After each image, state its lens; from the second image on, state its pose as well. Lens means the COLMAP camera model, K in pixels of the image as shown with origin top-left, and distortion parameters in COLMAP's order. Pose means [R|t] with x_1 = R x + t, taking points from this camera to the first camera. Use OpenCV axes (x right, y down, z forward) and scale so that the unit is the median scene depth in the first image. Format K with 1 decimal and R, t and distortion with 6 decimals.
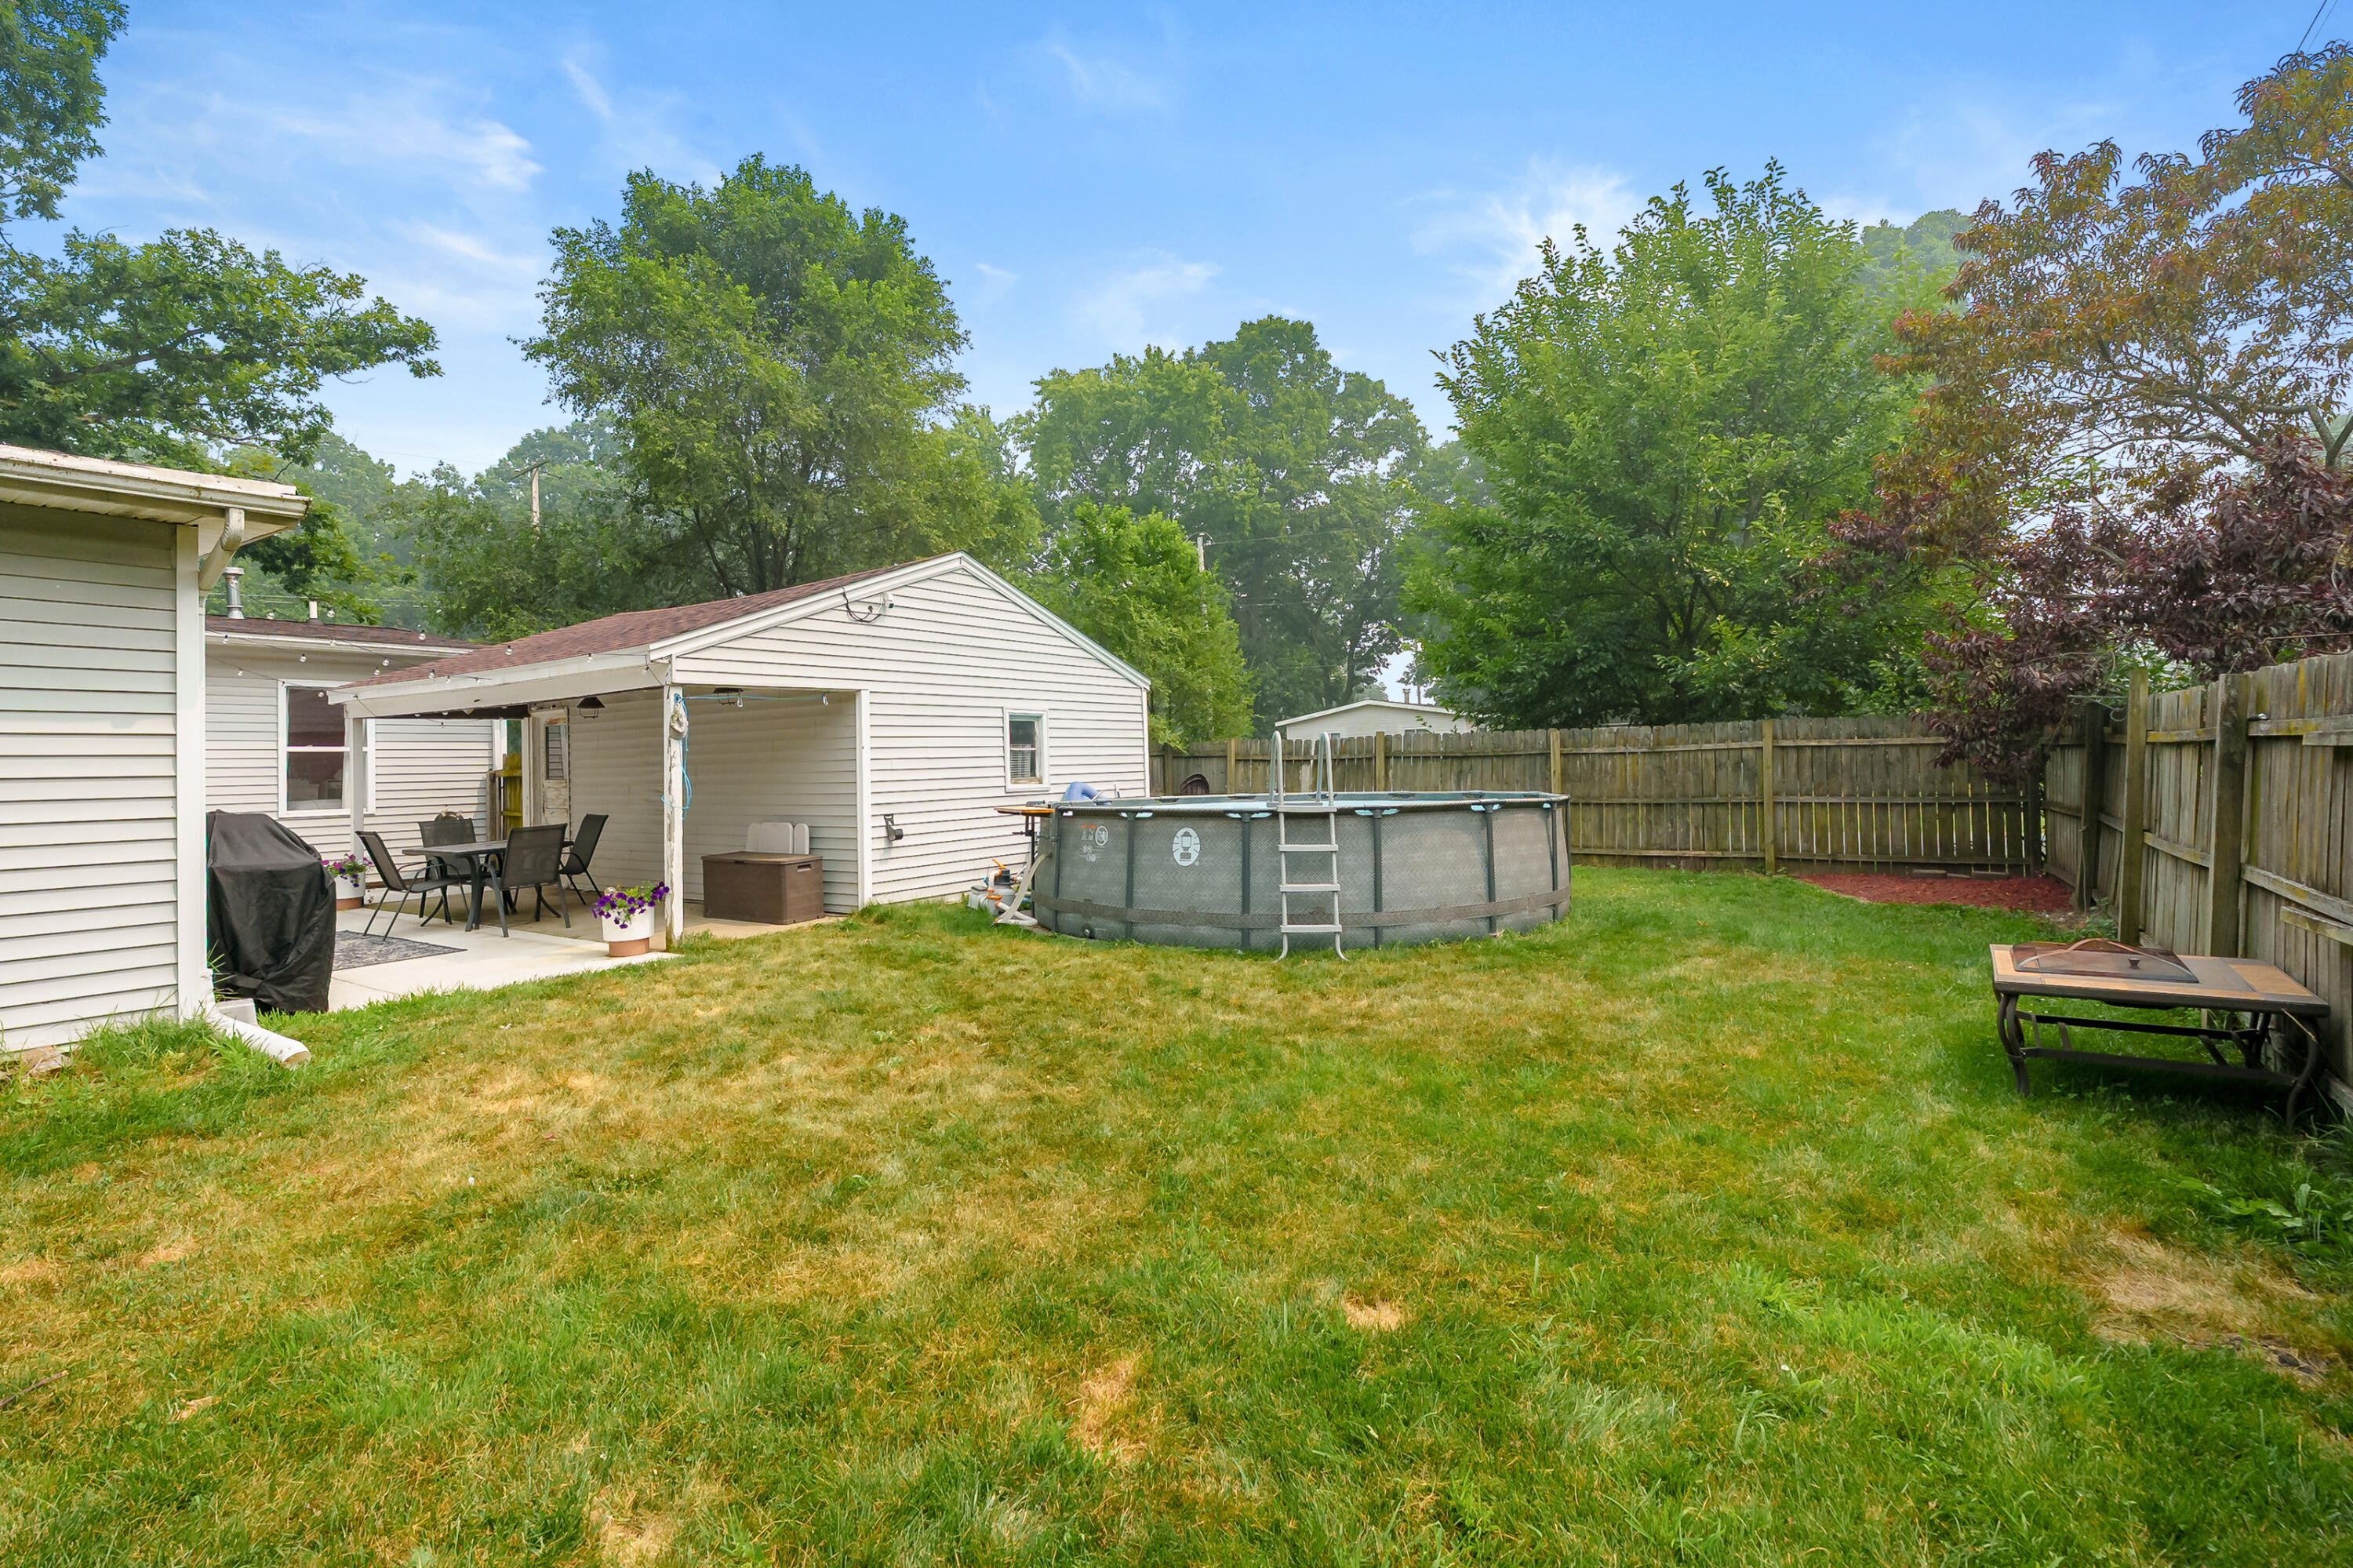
lens RADIAL K [[1085.8, 0, 1178.7], [0, 1085.8, 740.0], [0, 0, 1]] dist [-0.000834, -0.000416]
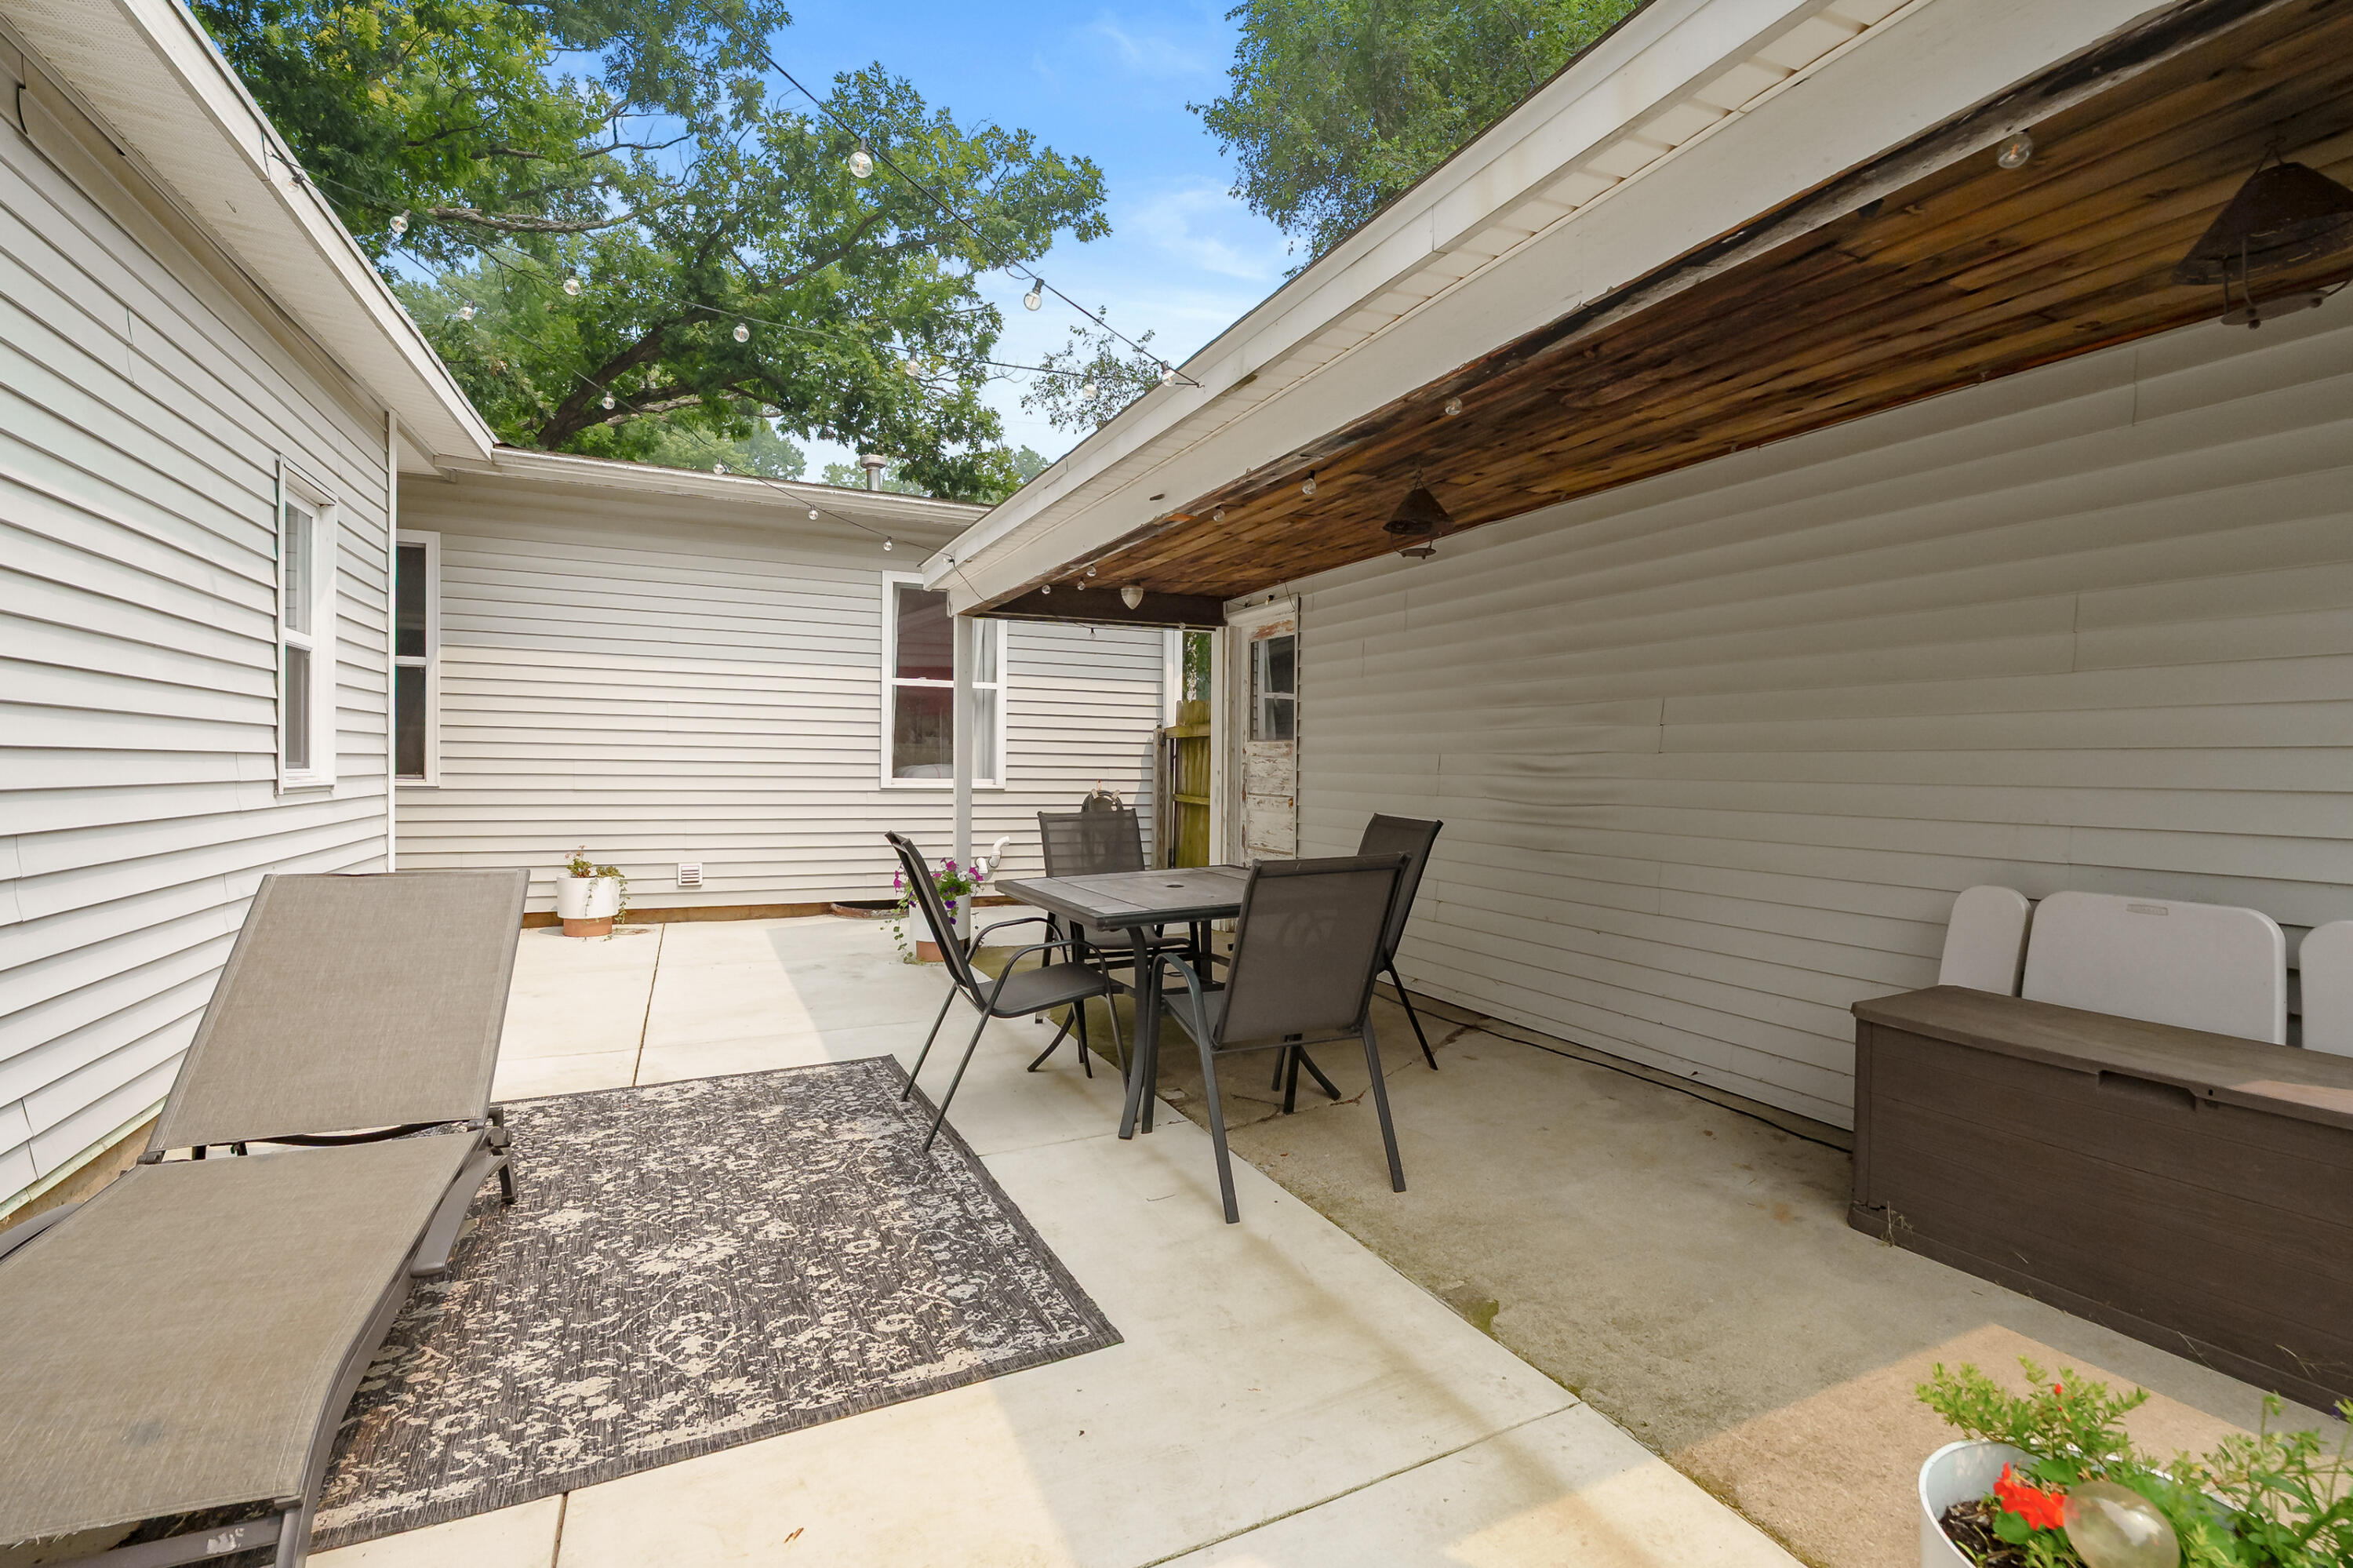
lens RADIAL K [[1080.7, 0, 1176.5], [0, 1080.7, 784.0], [0, 0, 1]] dist [-0.000769, -0.000140]
pose [[0.860978, 0.045089, -0.506639, -0.261538], [-0.022294, 0.998451, 0.050972, 0.024113], [0.508153, -0.032591, 0.860650, 0.396775]]
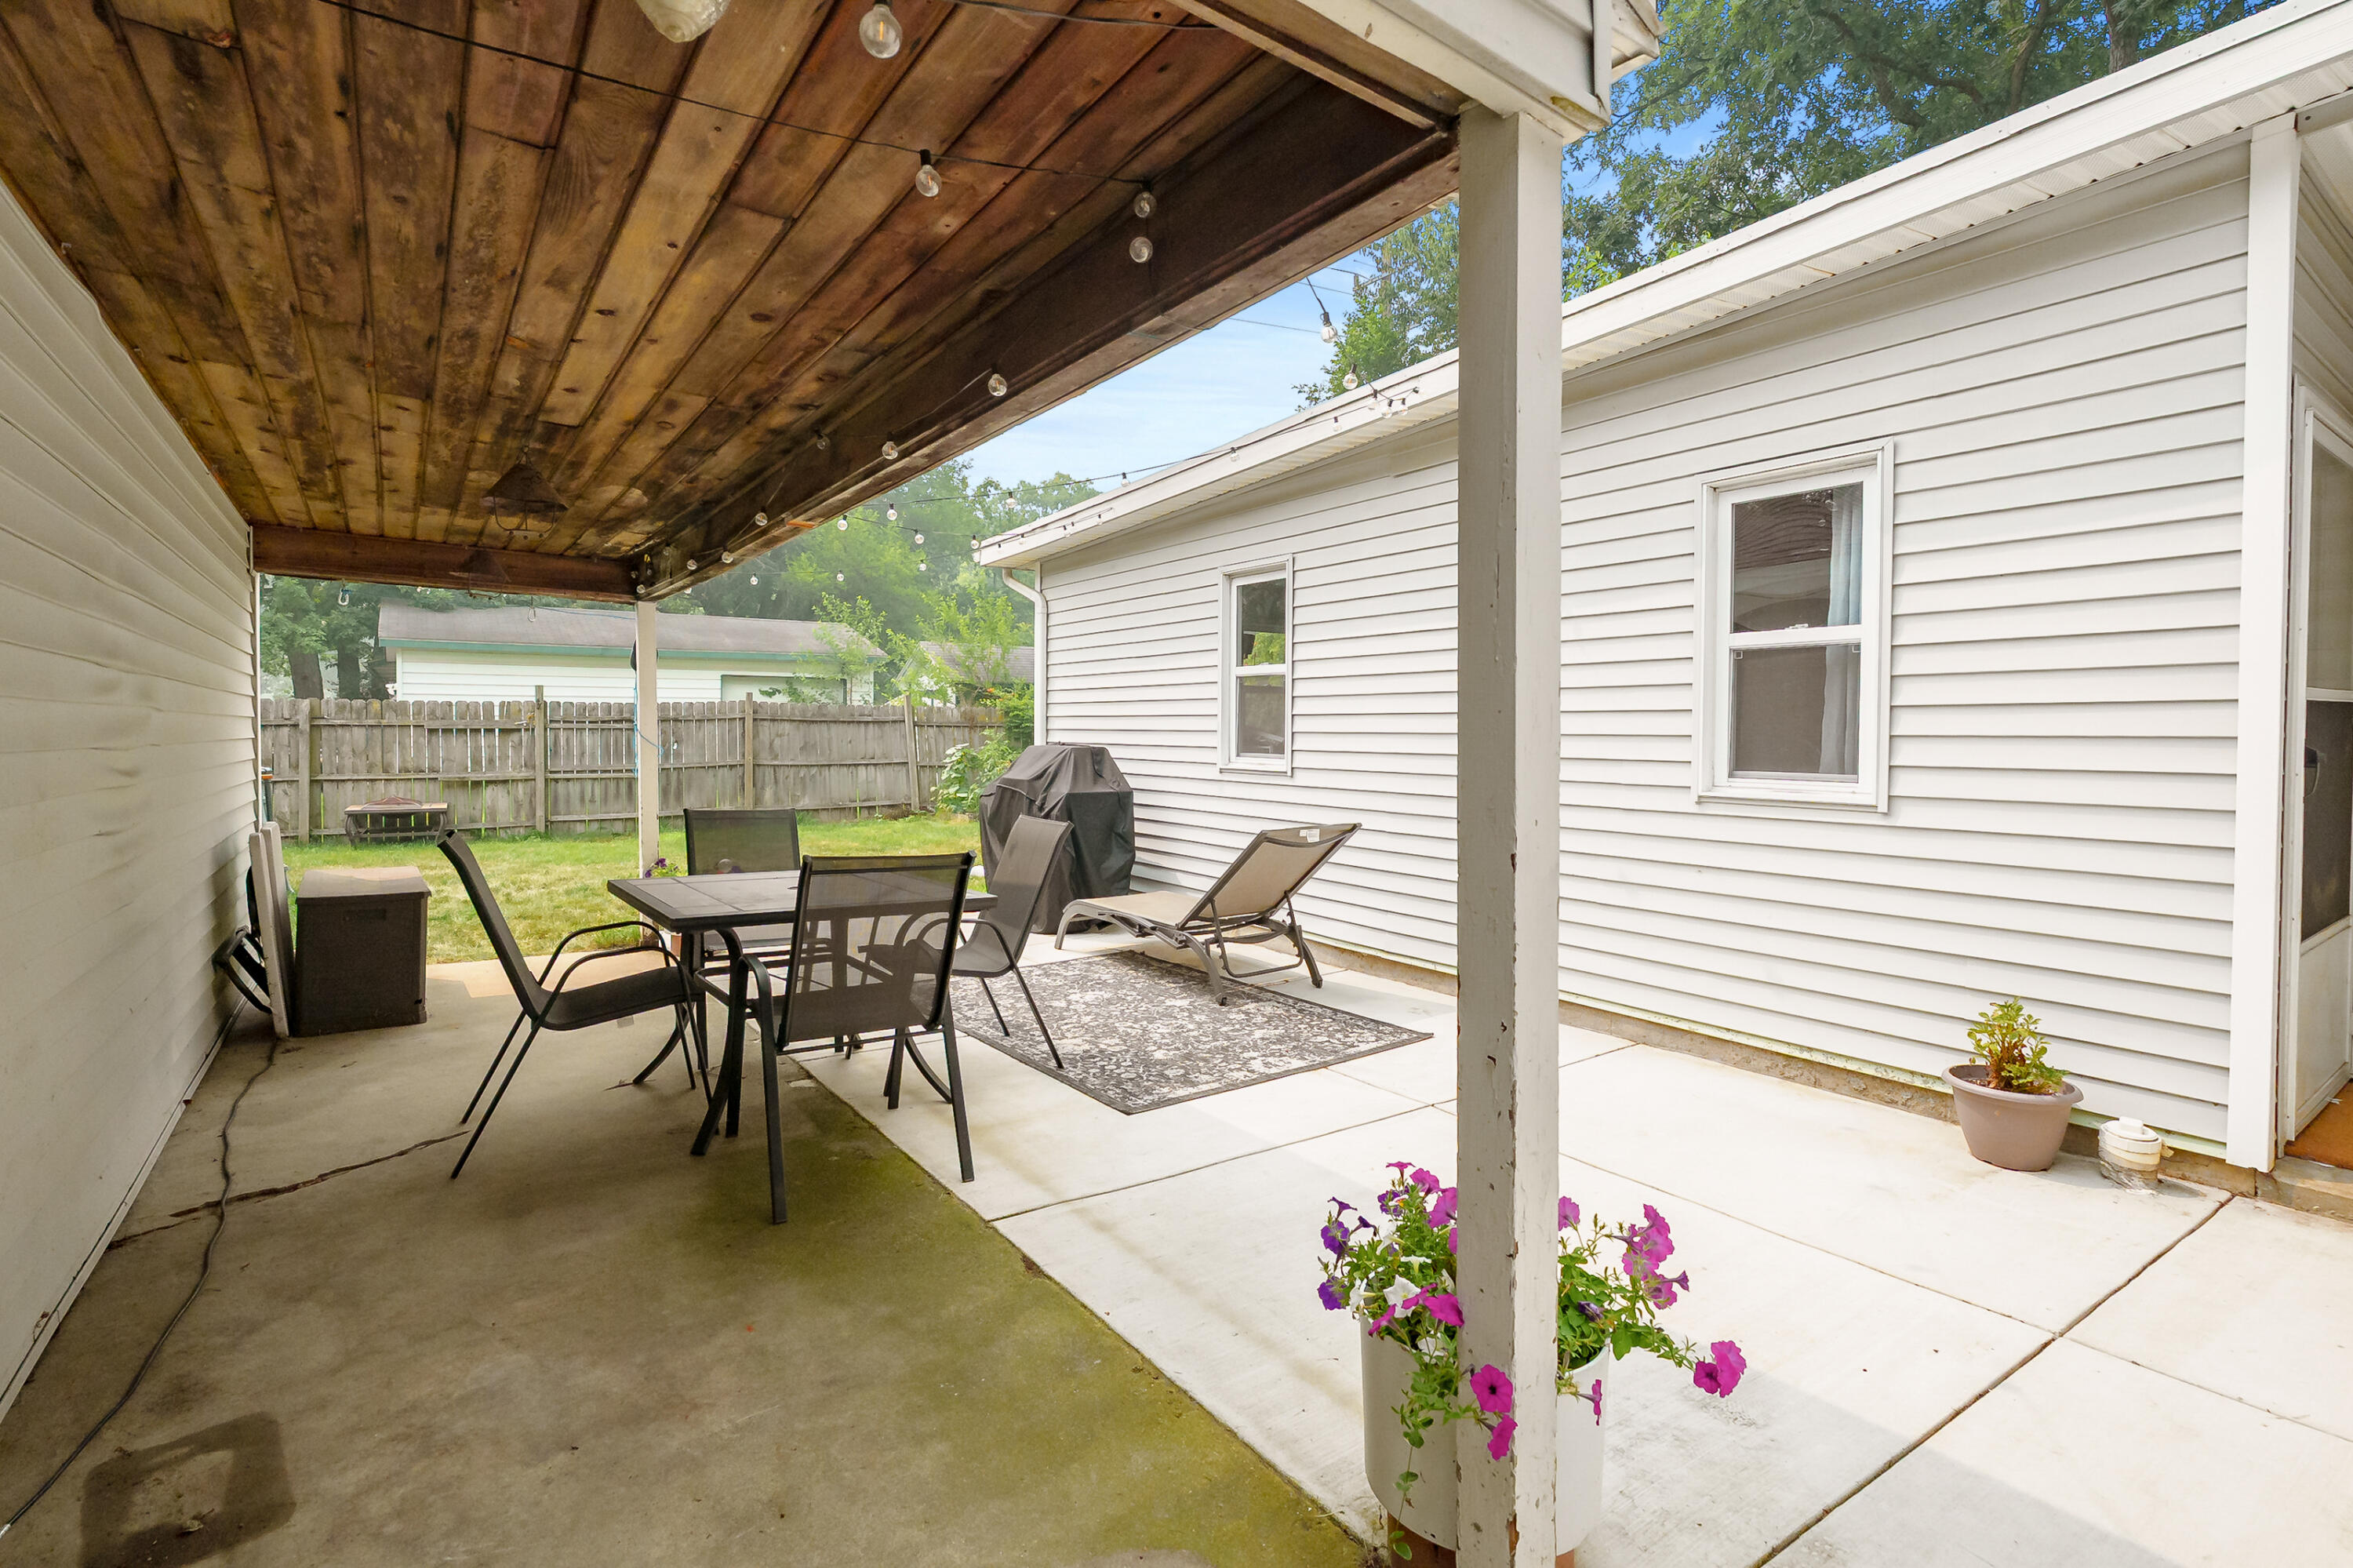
lens RADIAL K [[1080.7, 0, 1176.5], [0, 1080.7, 784.0], [0, 0, 1]] dist [-0.000769, -0.000140]
pose [[-0.939187, 0.007061, 0.343334, -0.821725], [0.013721, 0.999762, 0.016972, 0.043937], [-0.343132, 0.020651, -0.939060, 1.193694]]
